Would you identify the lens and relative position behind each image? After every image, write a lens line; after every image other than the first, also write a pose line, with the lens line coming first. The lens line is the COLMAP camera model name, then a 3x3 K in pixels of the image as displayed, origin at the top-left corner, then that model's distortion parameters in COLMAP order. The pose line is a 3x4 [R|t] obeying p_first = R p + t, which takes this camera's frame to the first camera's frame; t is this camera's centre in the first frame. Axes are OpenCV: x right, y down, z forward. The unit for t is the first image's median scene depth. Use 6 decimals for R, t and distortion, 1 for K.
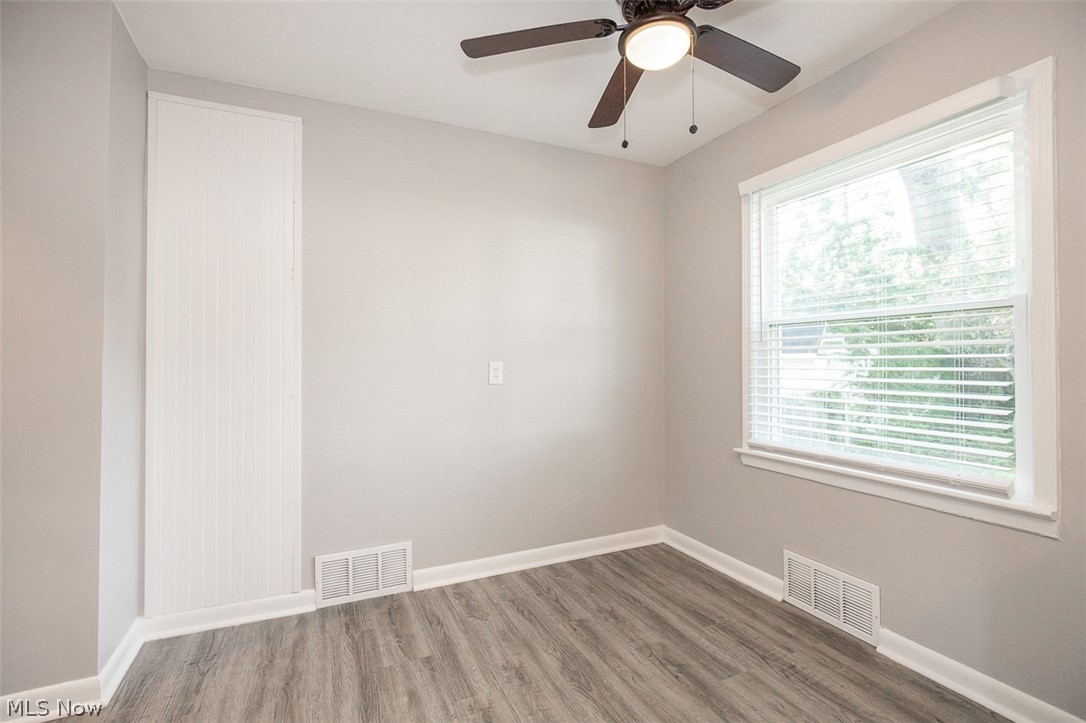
lens RADIAL K [[497.7, 0, 540.5], [0, 497.7, 357.6], [0, 0, 1]] dist [-0.009478, 0.002329]
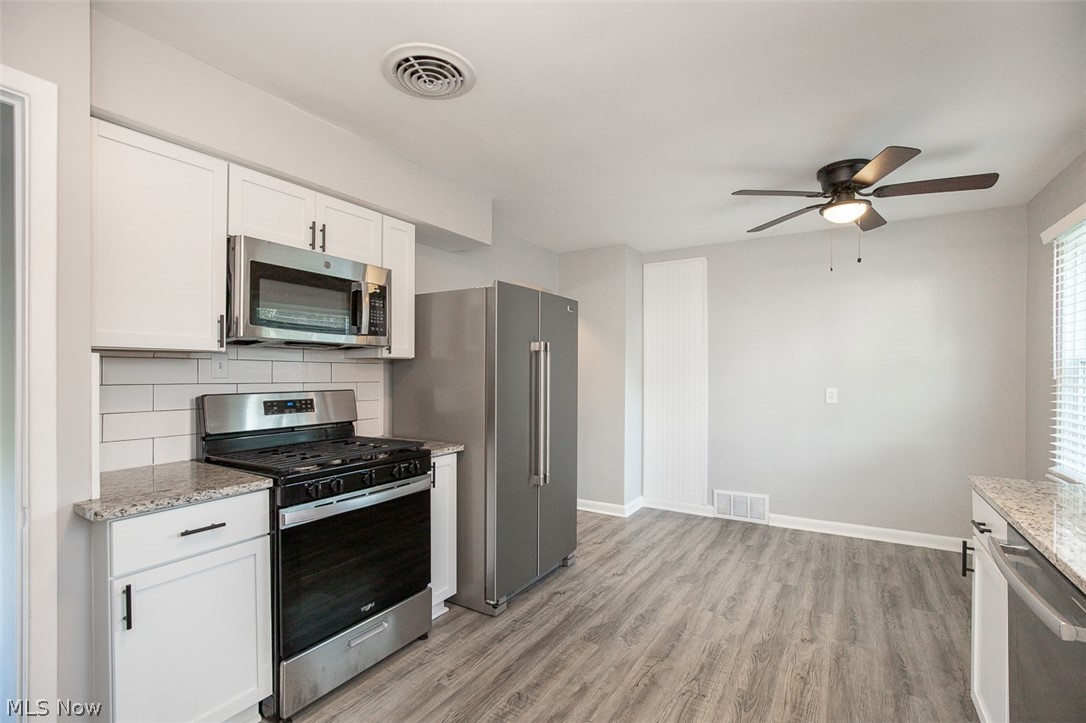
lens RADIAL K [[497.7, 0, 536.3], [0, 497.7, 364.1], [0, 0, 1]] dist [-0.009478, 0.002329]
pose [[0.543426, -0.008455, -0.839415, 0.784451], [0.004935, 0.999964, -0.006877, -0.065610], [0.839443, -0.000406, 0.543448, -0.602708]]
